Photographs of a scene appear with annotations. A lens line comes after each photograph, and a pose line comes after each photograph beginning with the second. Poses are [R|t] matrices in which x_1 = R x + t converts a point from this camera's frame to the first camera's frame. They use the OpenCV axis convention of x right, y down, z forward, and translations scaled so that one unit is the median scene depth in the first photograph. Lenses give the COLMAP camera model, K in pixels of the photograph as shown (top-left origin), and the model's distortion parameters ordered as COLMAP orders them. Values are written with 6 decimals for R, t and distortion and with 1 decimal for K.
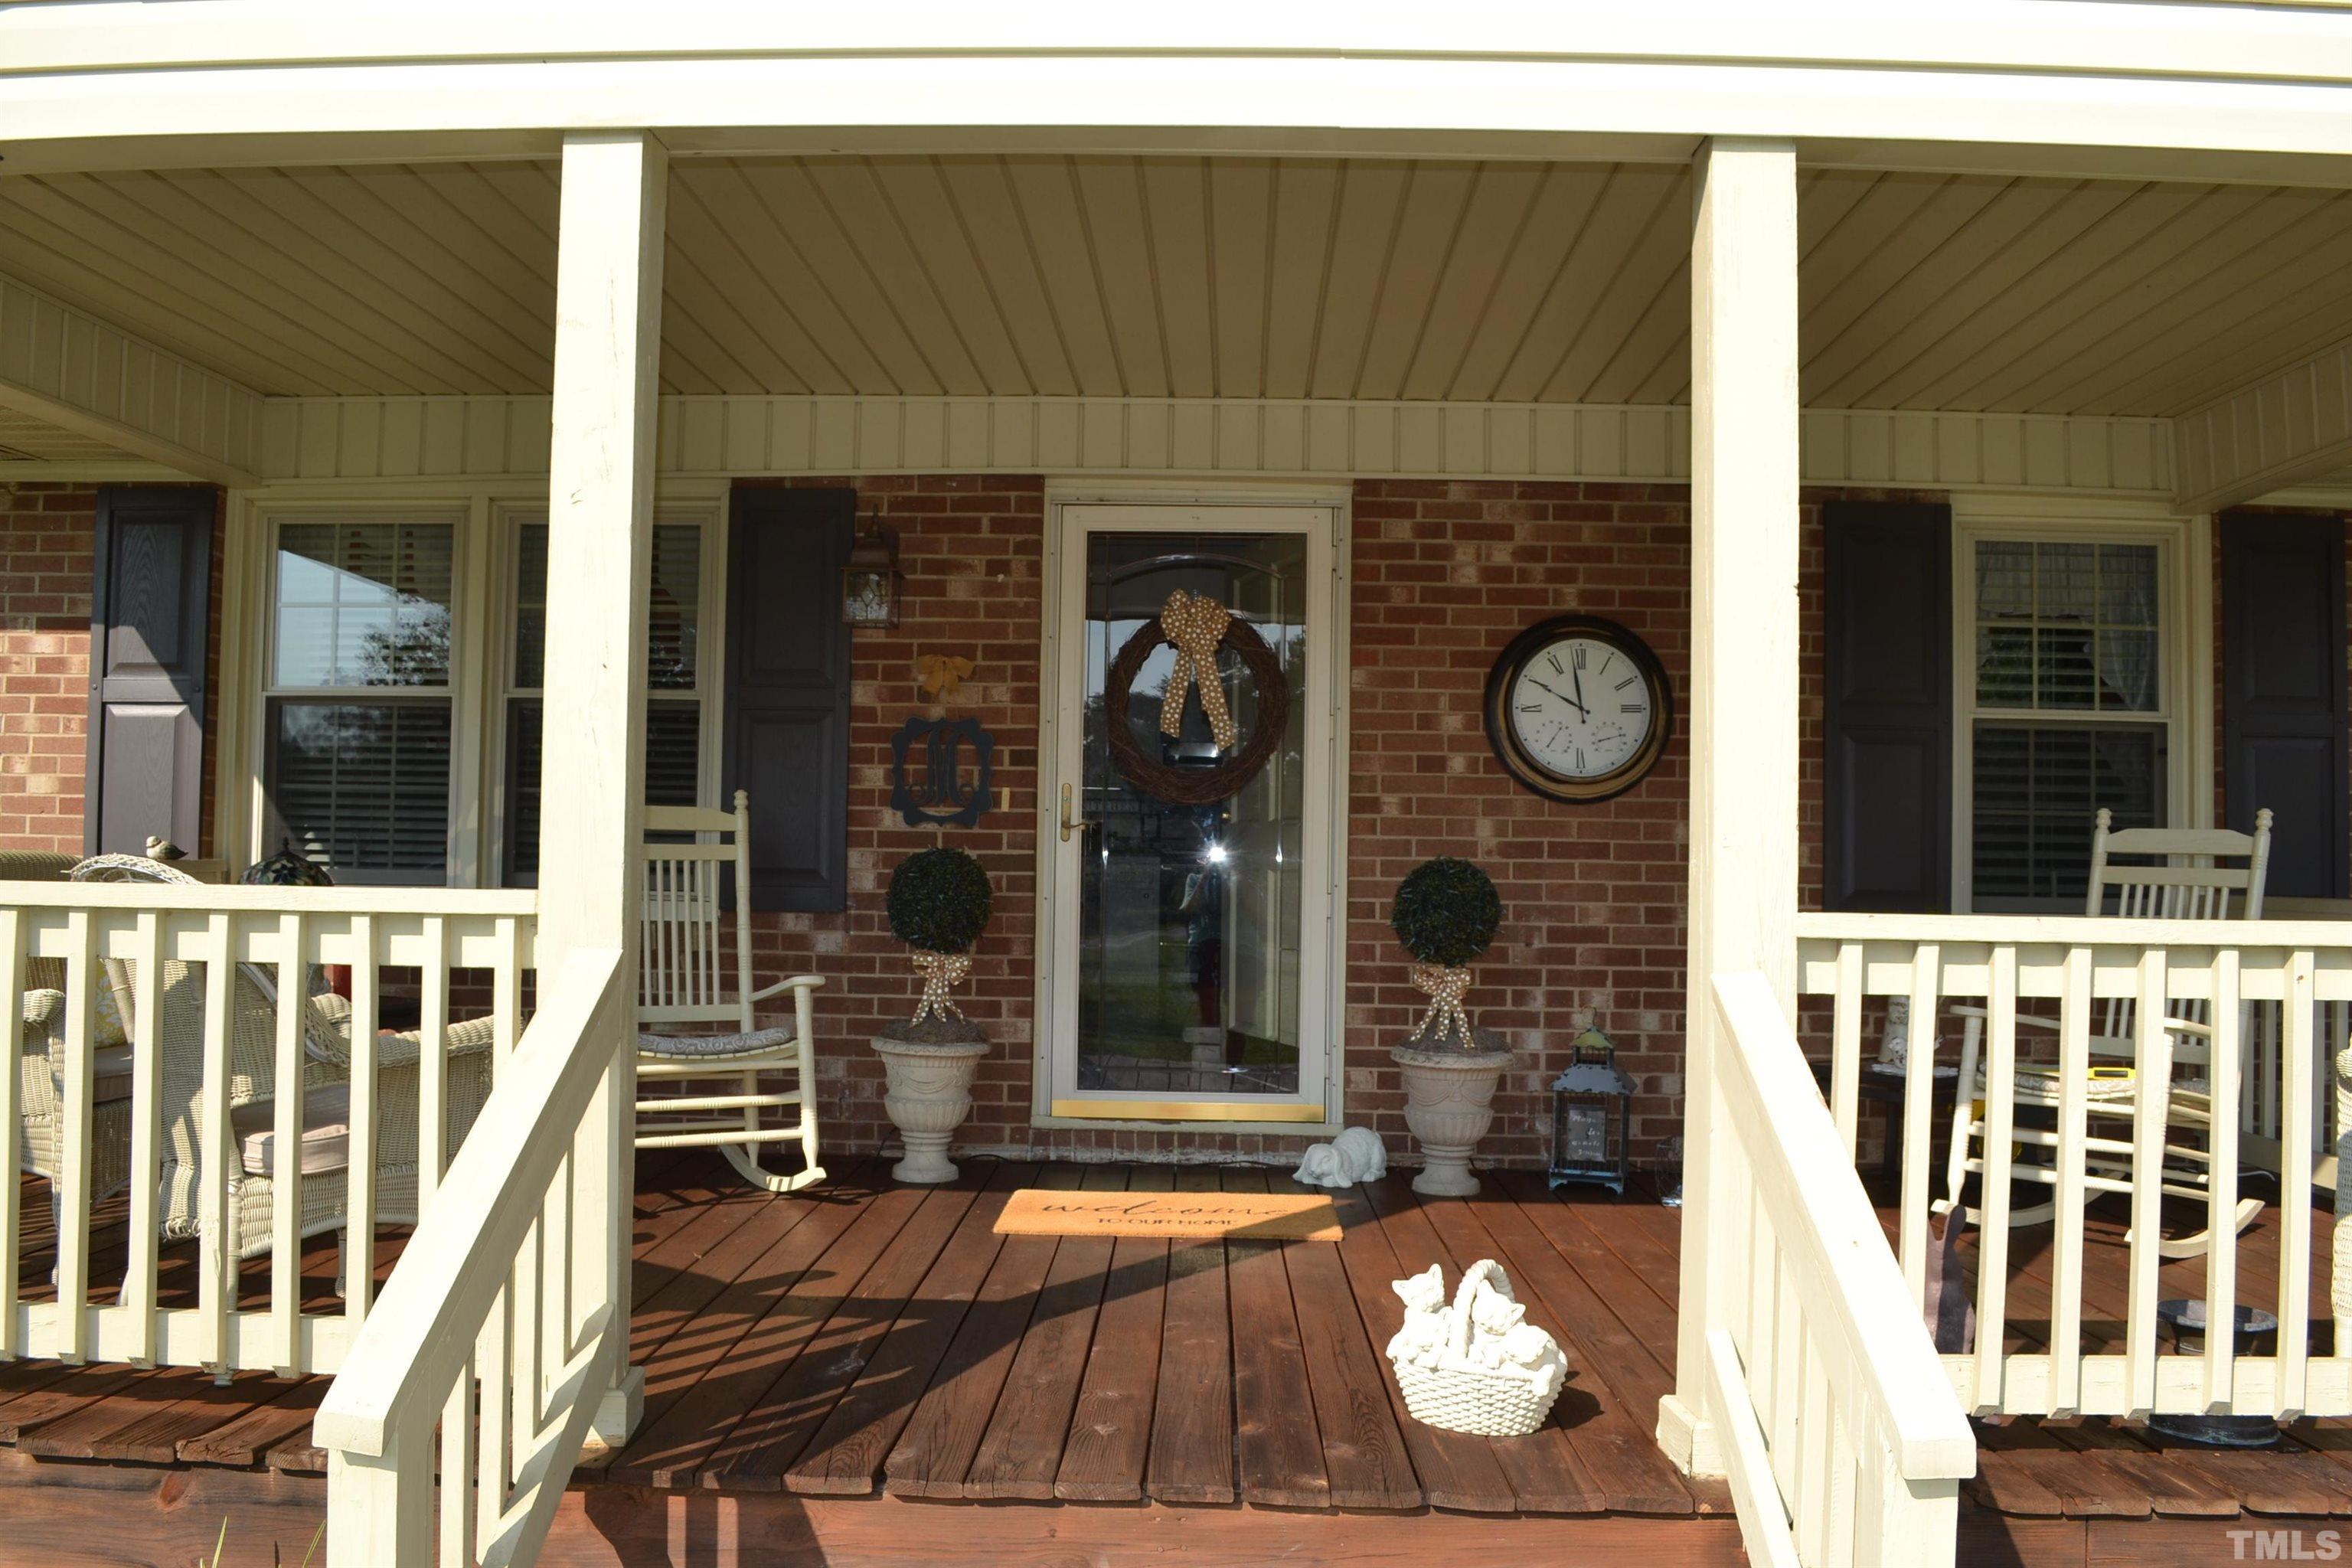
lens RADIAL K [[1861.5, 0, 1176.7], [0, 1861.5, 784.8], [0, 0, 1]] dist [-0.059417, -0.011209]
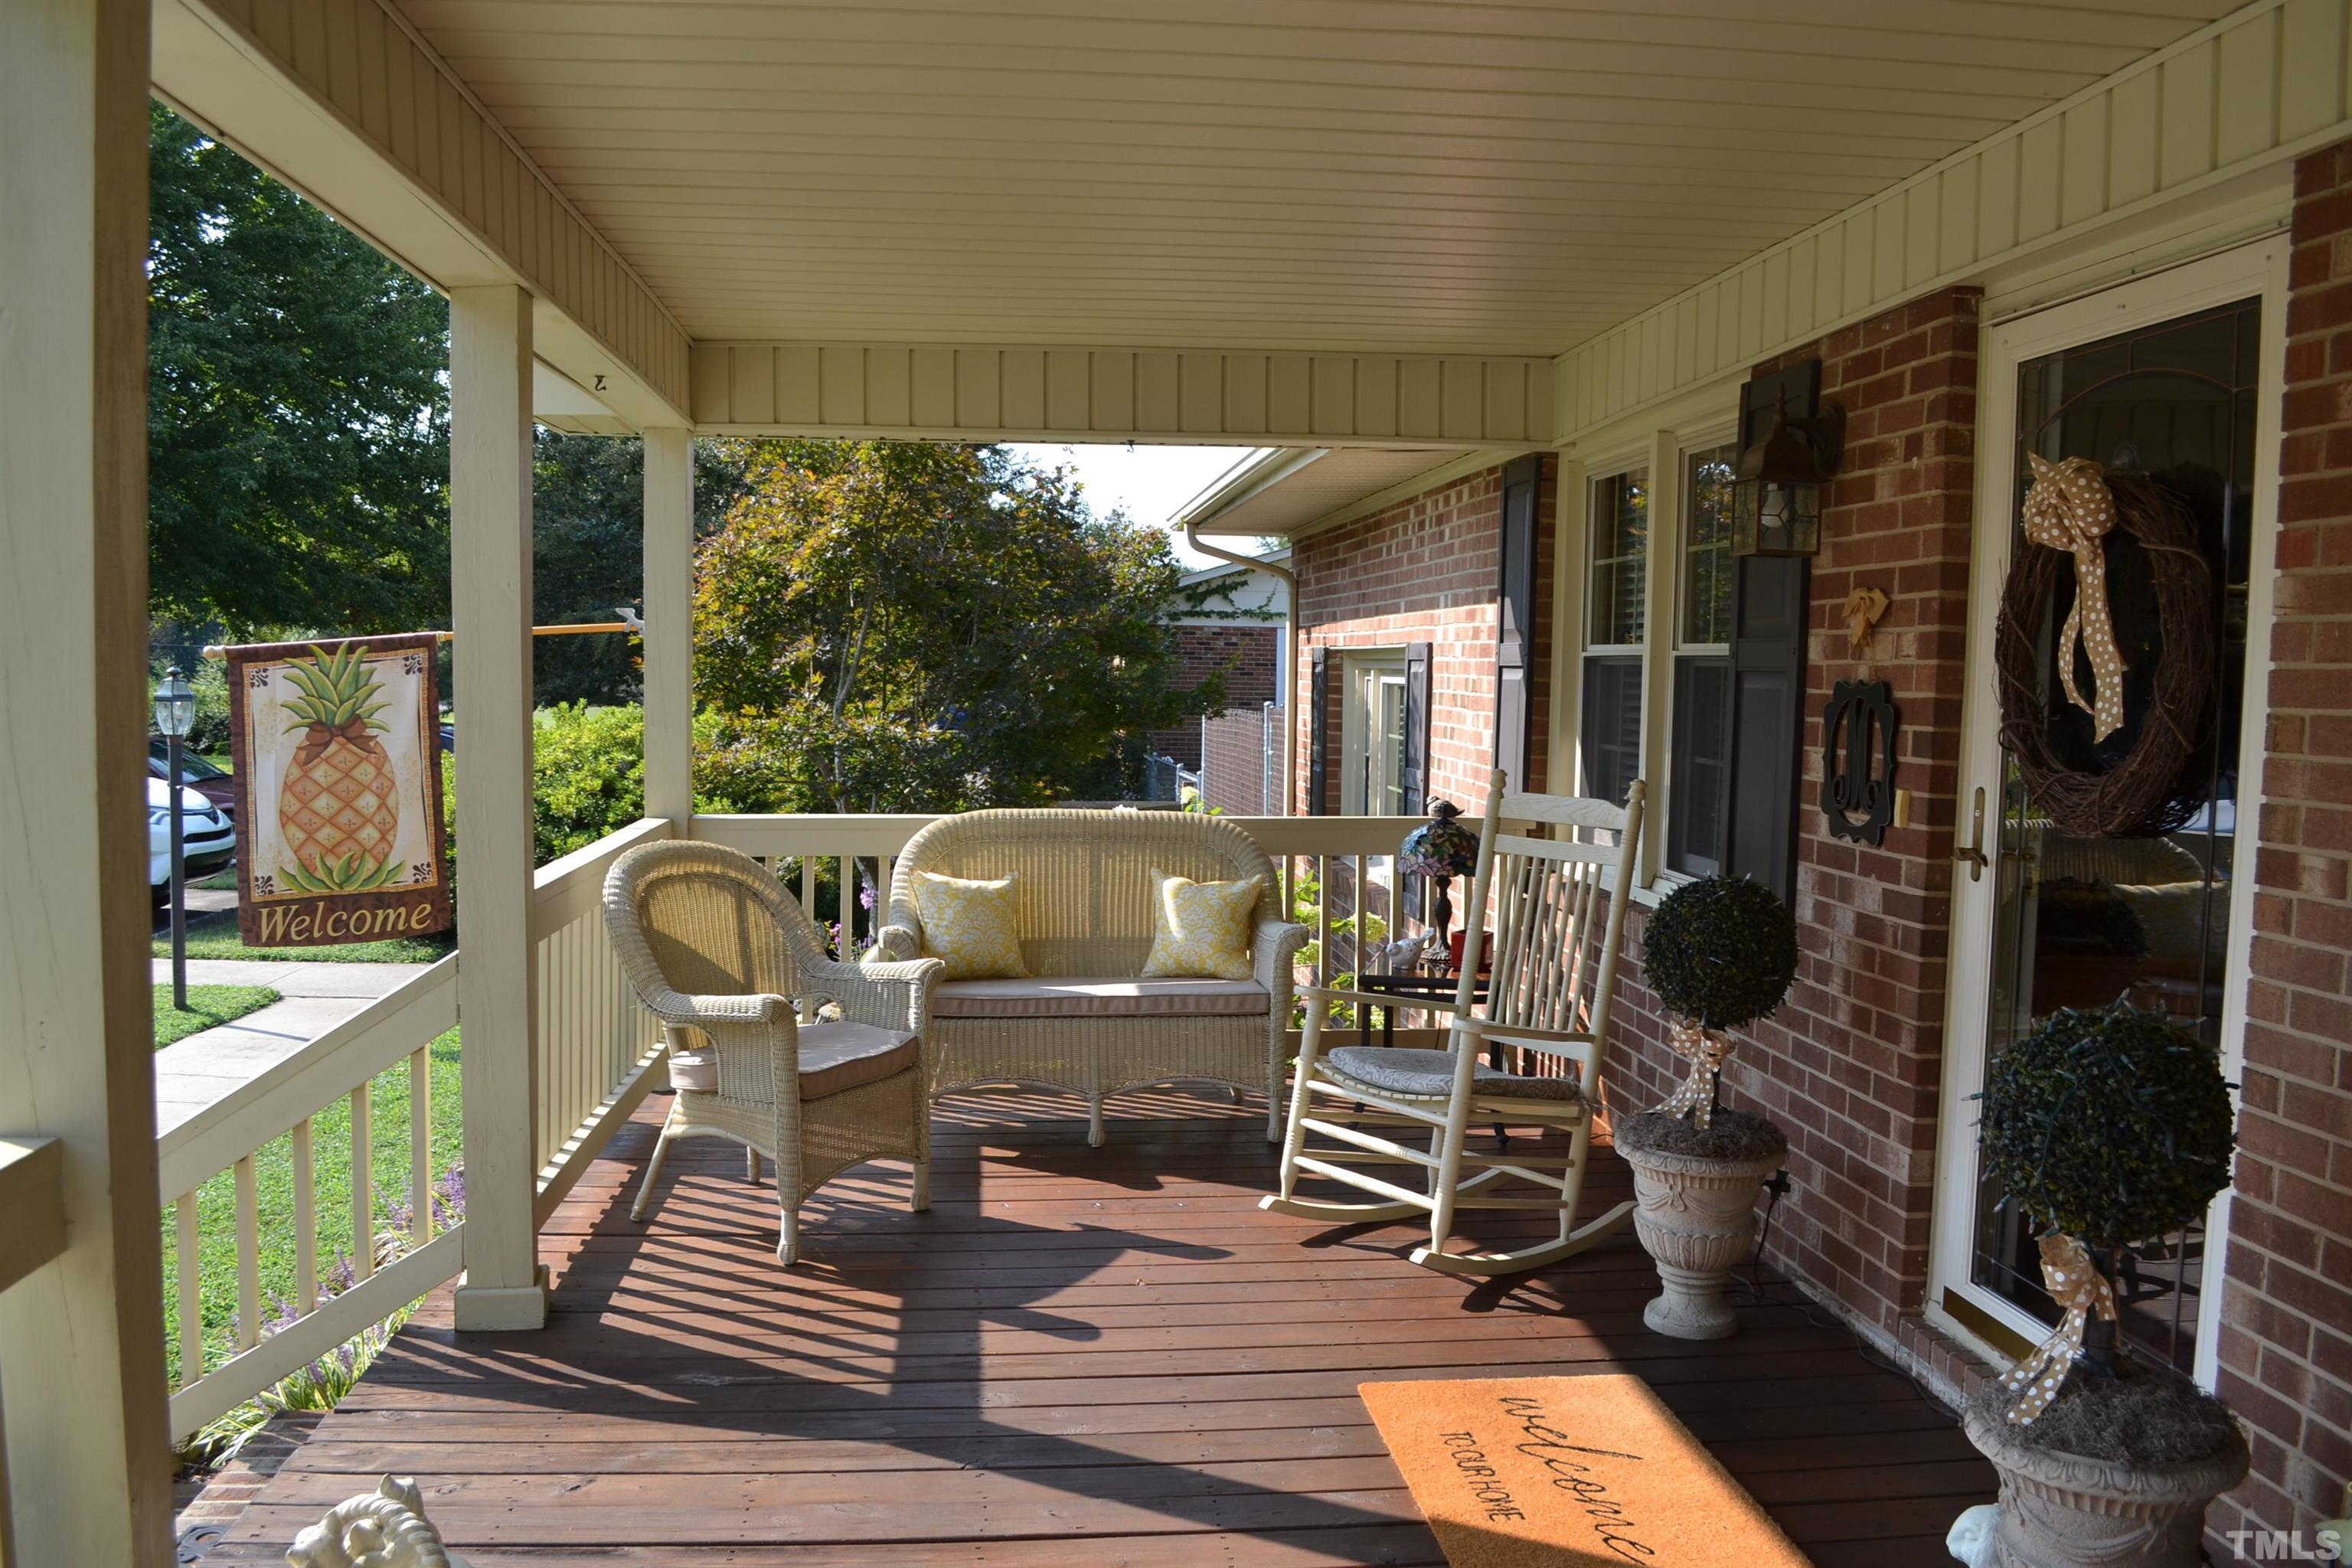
lens RADIAL K [[1861.5, 0, 1176.2], [0, 1861.5, 797.1], [0, 0, 1]] dist [-0.059417, -0.011209]
pose [[0.127295, 0.057493, -0.990197, 0.509407], [0.030835, 0.997607, 0.061887, -0.043067], [0.991386, -0.038410, 0.125217, 0.663341]]
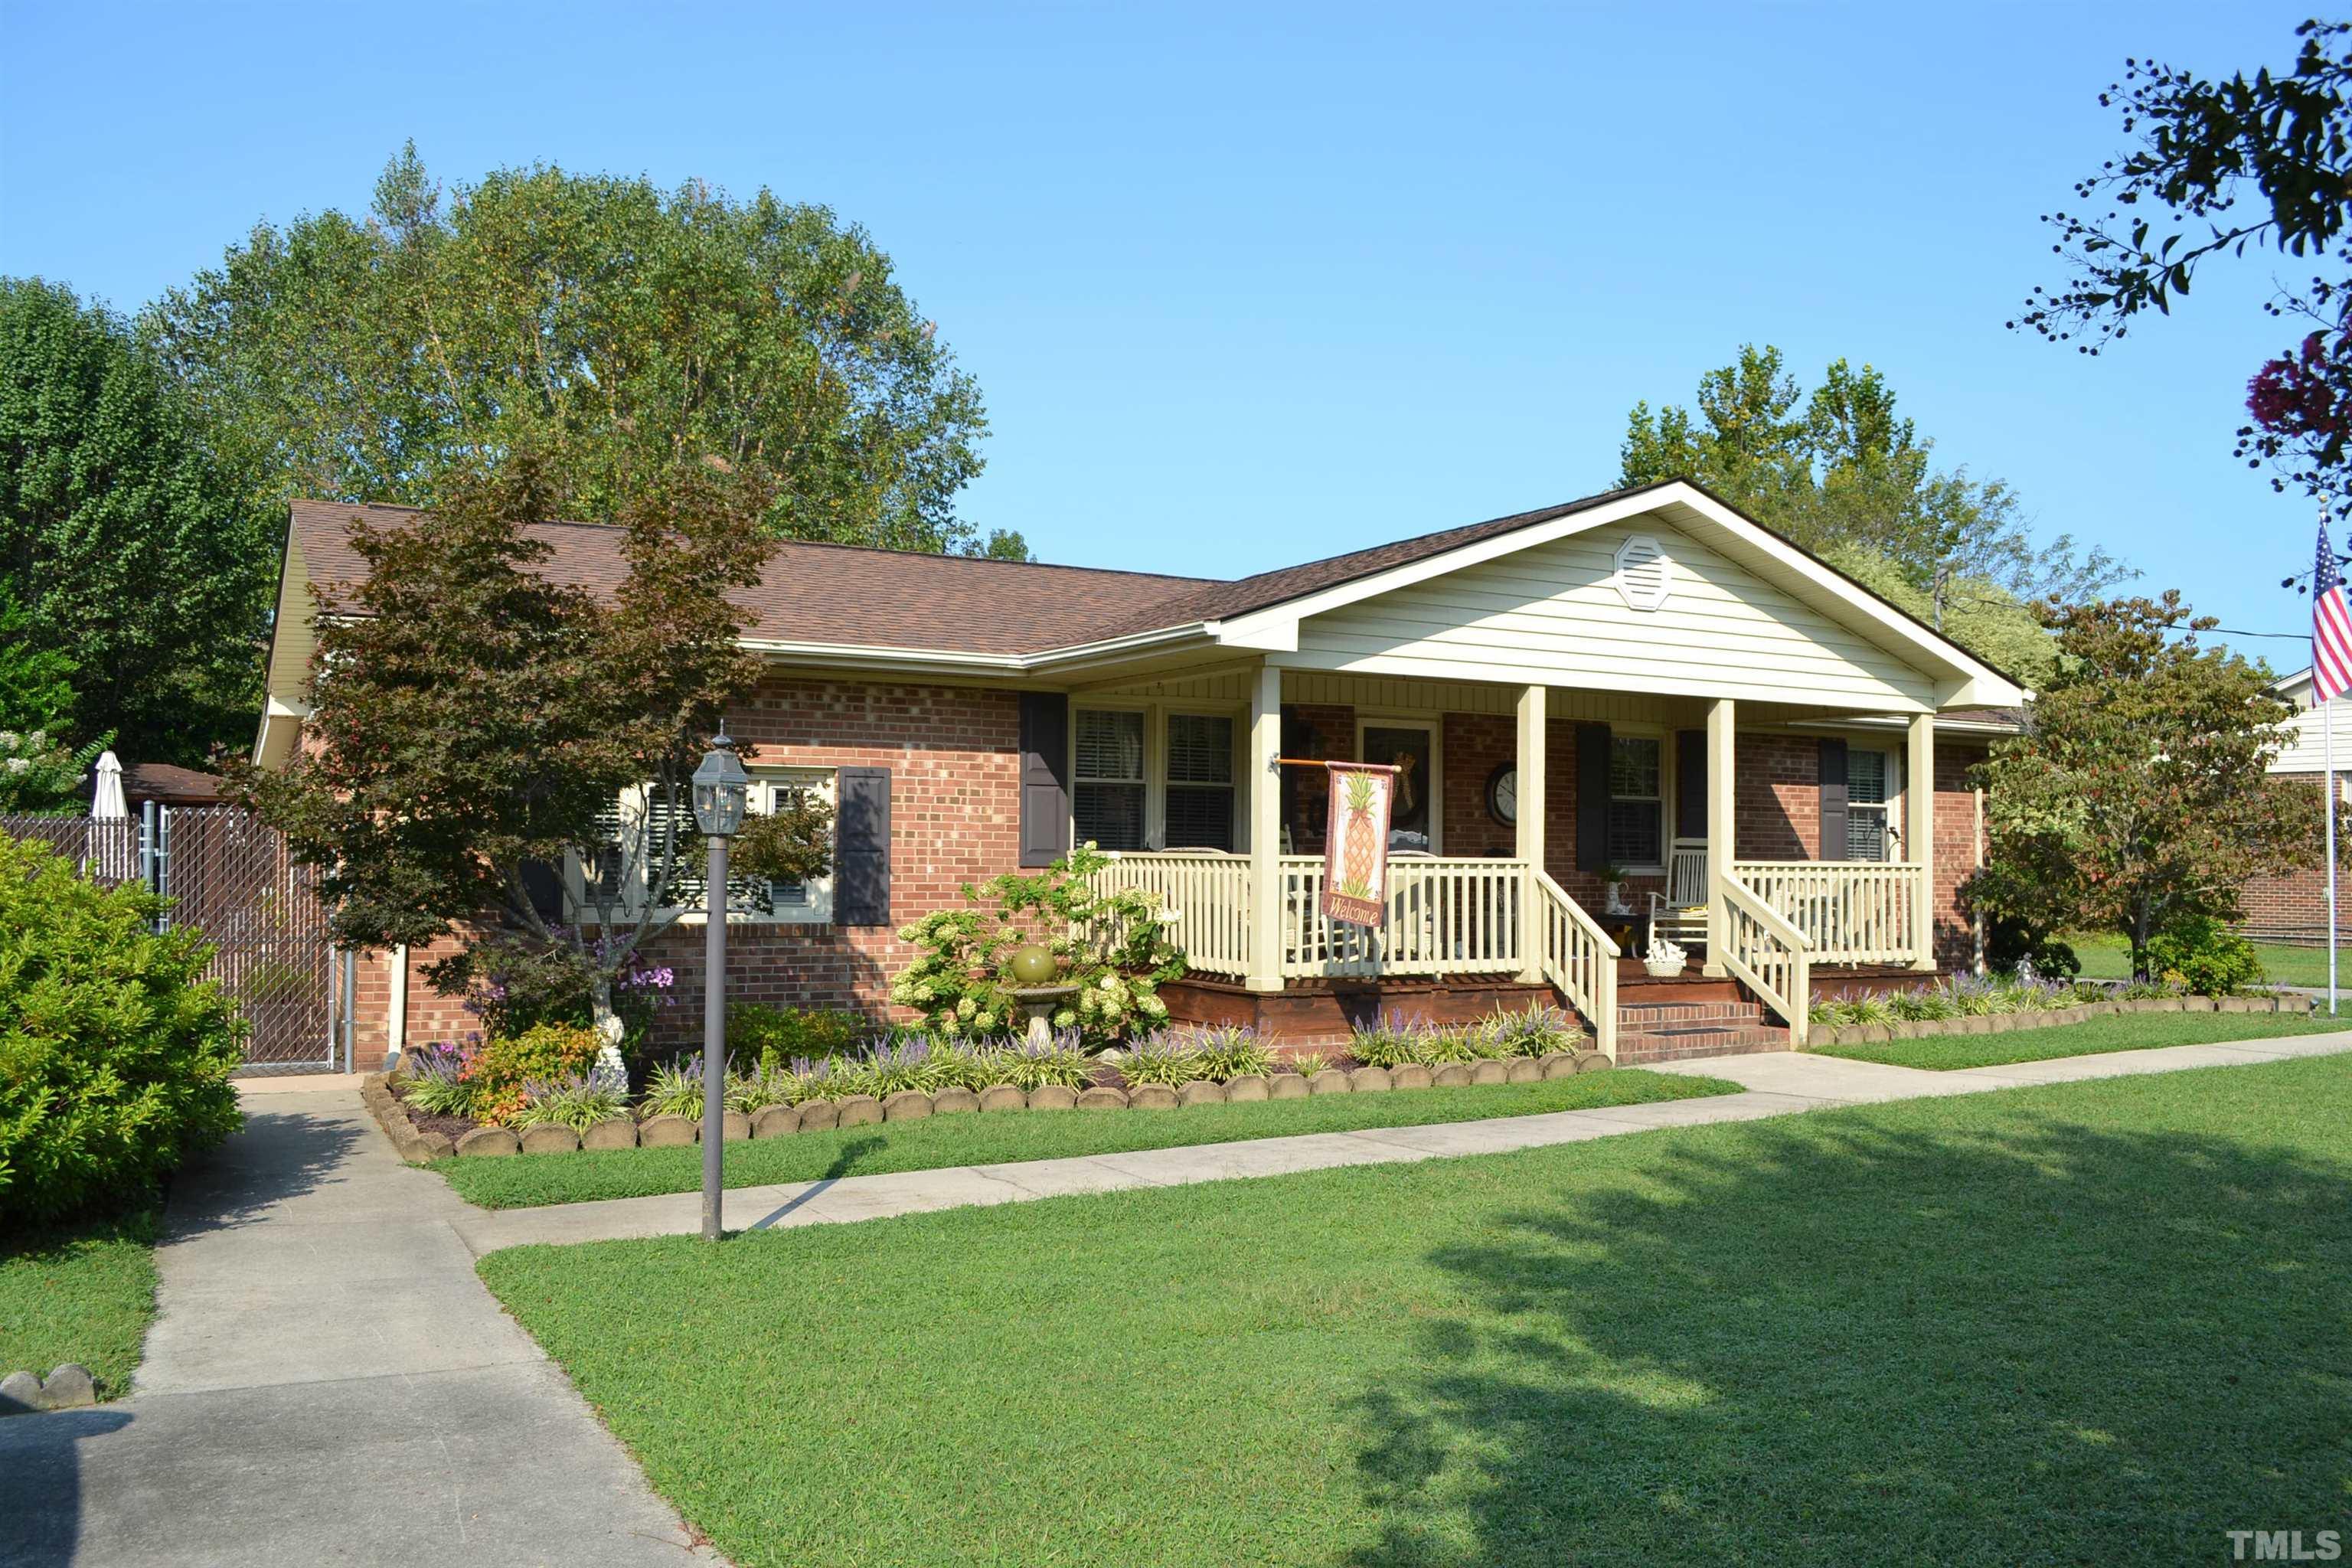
lens RADIAL K [[1861.5, 0, 1175.5], [0, 1861.5, 781.5], [0, 0, 1]] dist [-0.059417, -0.011209]
pose [[0.866312, 0.014645, 0.499289, -1.643736], [-0.018649, 0.999821, 0.003031, -0.060485], [-0.499155, -0.011937, 0.866430, -1.213663]]
